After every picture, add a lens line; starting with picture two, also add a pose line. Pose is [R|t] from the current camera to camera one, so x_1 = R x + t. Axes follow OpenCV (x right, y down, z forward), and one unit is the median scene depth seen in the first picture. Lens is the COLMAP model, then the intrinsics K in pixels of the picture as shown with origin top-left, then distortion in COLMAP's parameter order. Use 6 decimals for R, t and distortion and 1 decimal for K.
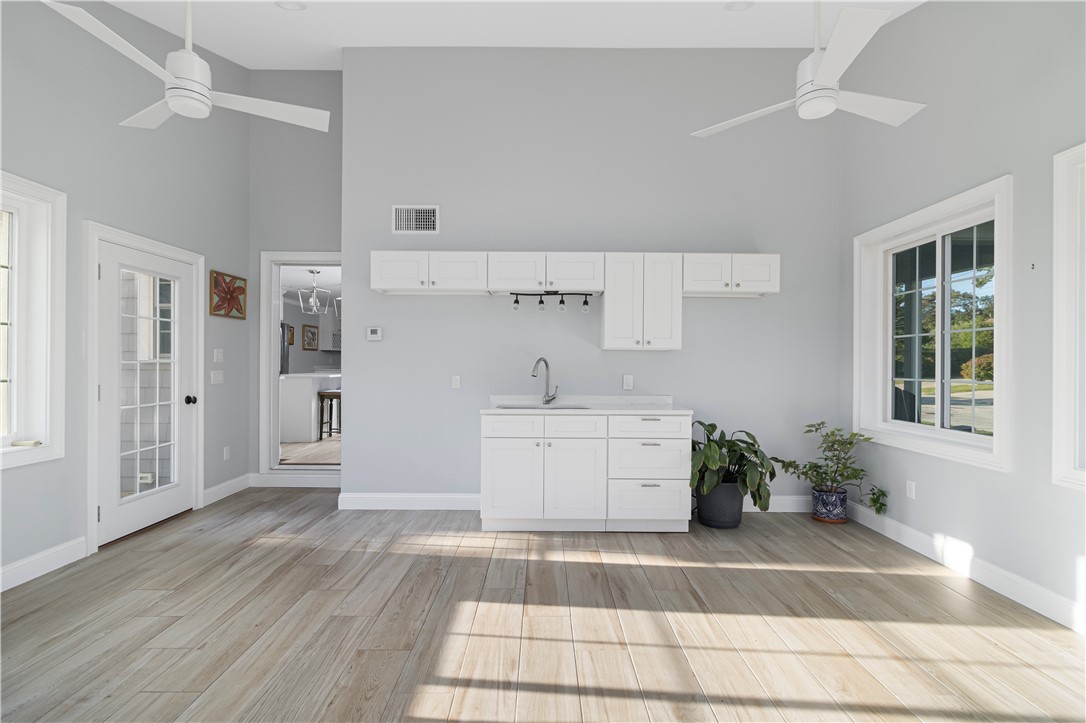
lens RADIAL K [[503.6, 0, 527.0], [0, 503.6, 366.3], [0, 0, 1]] dist [0.002888, -0.001216]
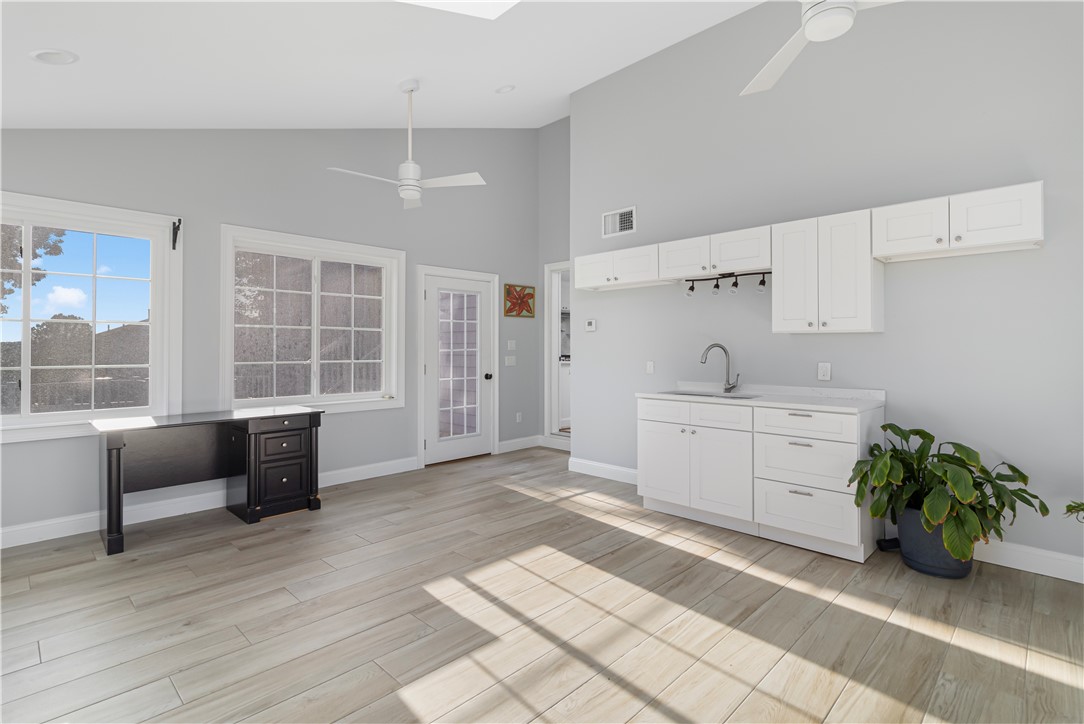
lens RADIAL K [[502.7, 0, 531.3], [0, 502.7, 343.7], [0, 0, 1]] dist [0.002888, -0.001216]
pose [[0.720811, -0.013949, -0.692991, 0.499660], [0.000624, 0.999810, -0.019475, 0.001745], [0.693131, 0.013605, 0.720683, 0.069340]]
